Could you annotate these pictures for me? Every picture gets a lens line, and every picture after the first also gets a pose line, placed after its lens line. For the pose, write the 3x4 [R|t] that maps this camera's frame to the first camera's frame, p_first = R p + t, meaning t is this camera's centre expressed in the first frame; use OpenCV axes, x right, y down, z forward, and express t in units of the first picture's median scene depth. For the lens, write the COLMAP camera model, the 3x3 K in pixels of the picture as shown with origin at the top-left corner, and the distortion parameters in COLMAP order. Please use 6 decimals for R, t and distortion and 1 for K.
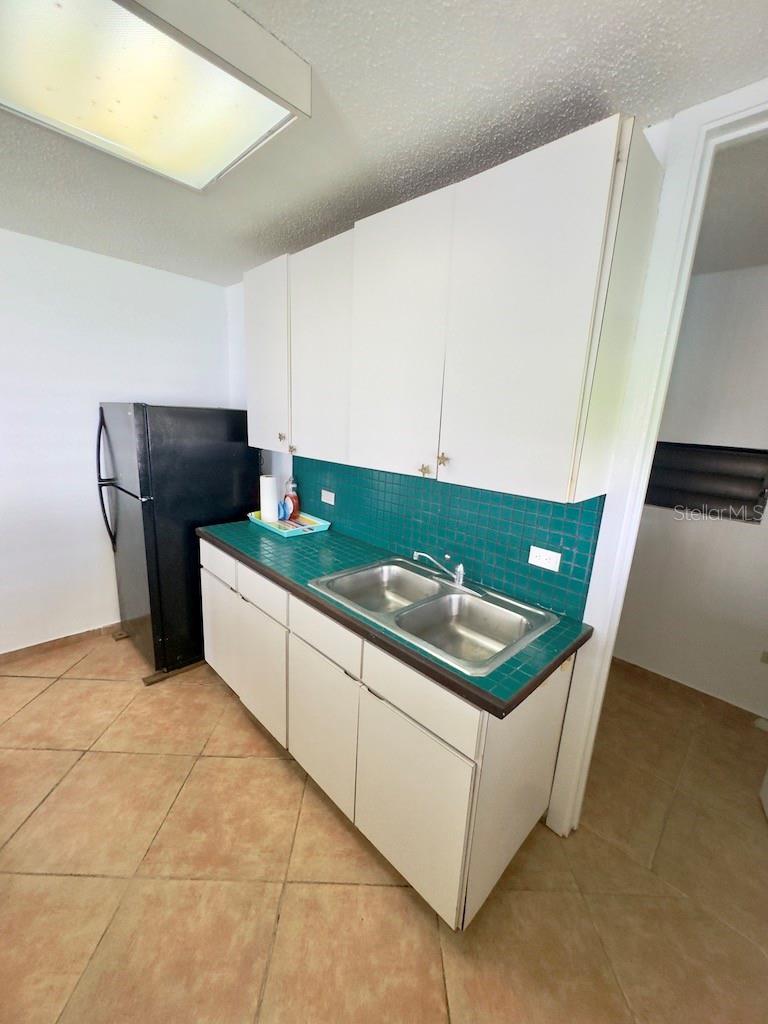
lens RADIAL K [[410.3, 0, 382.9], [0, 410.3, 508.1], [0, 0, 1]] dist [-0.002309, 0.000030]
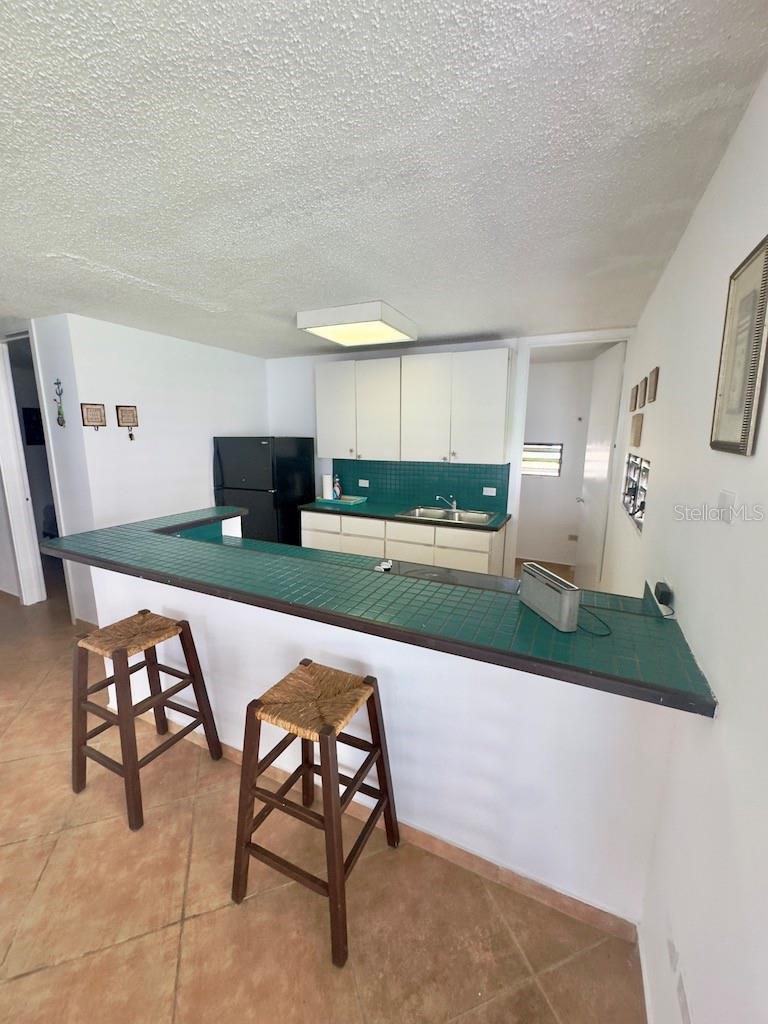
lens RADIAL K [[410.3, 0, 384.3], [0, 410.3, 509.7], [0, 0, 1]] dist [-0.002309, 0.000030]
pose [[0.943575, -0.104397, 0.314274, -0.638373], [0.112739, 0.993589, -0.008431, 0.115840], [-0.311378, 0.043387, 0.949295, -0.735625]]
